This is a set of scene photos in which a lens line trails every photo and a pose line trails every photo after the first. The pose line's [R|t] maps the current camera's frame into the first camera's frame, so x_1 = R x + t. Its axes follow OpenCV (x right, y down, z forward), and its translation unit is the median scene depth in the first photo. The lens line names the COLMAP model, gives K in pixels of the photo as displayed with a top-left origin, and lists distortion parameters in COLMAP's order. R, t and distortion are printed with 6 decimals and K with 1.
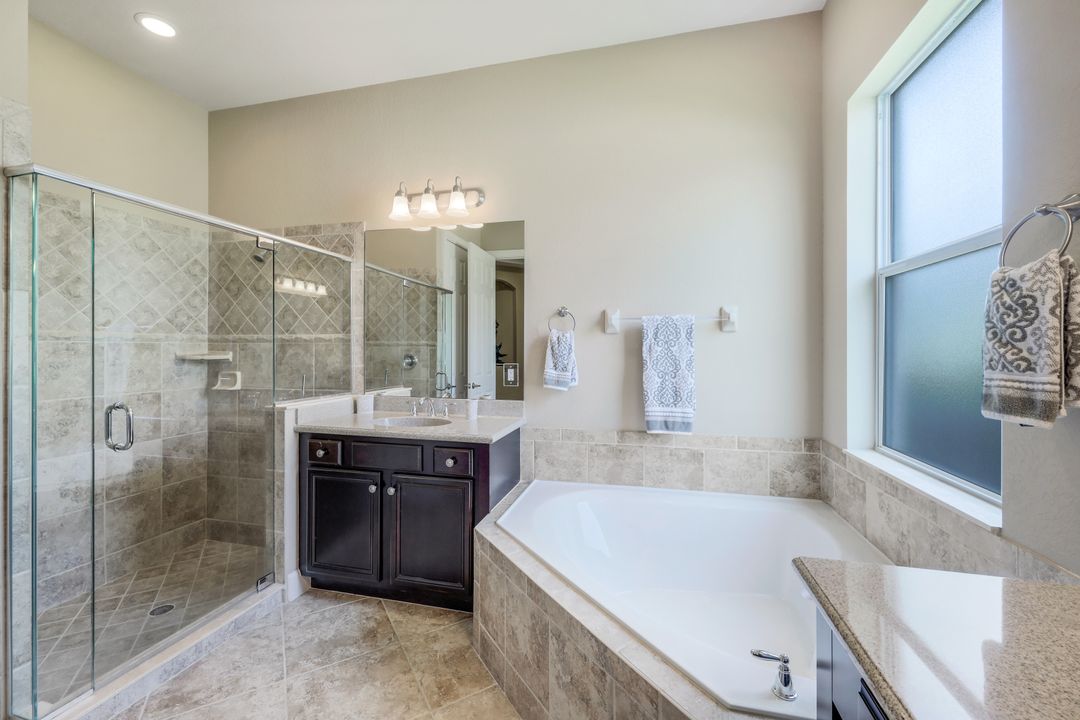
lens RADIAL K [[437.6, 0, 538.8], [0, 437.6, 351.8], [0, 0, 1]] dist [-0.001612, -0.000073]
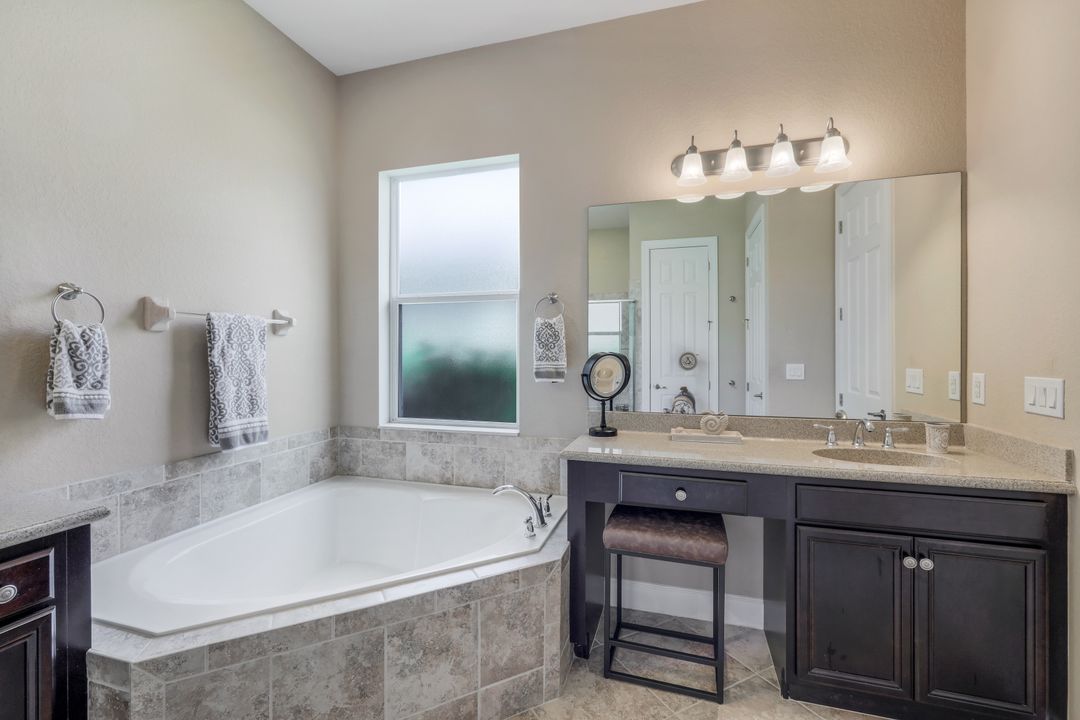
lens RADIAL K [[437.6, 0, 538.8], [0, 437.6, 351.8], [0, 0, 1]] dist [-0.001612, -0.000073]
pose [[0.086566, 0.001174, 0.996245, -0.532534], [0.008953, 0.999958, -0.001956, -0.001312], [-0.996206, 0.009089, 0.086552, 0.324704]]
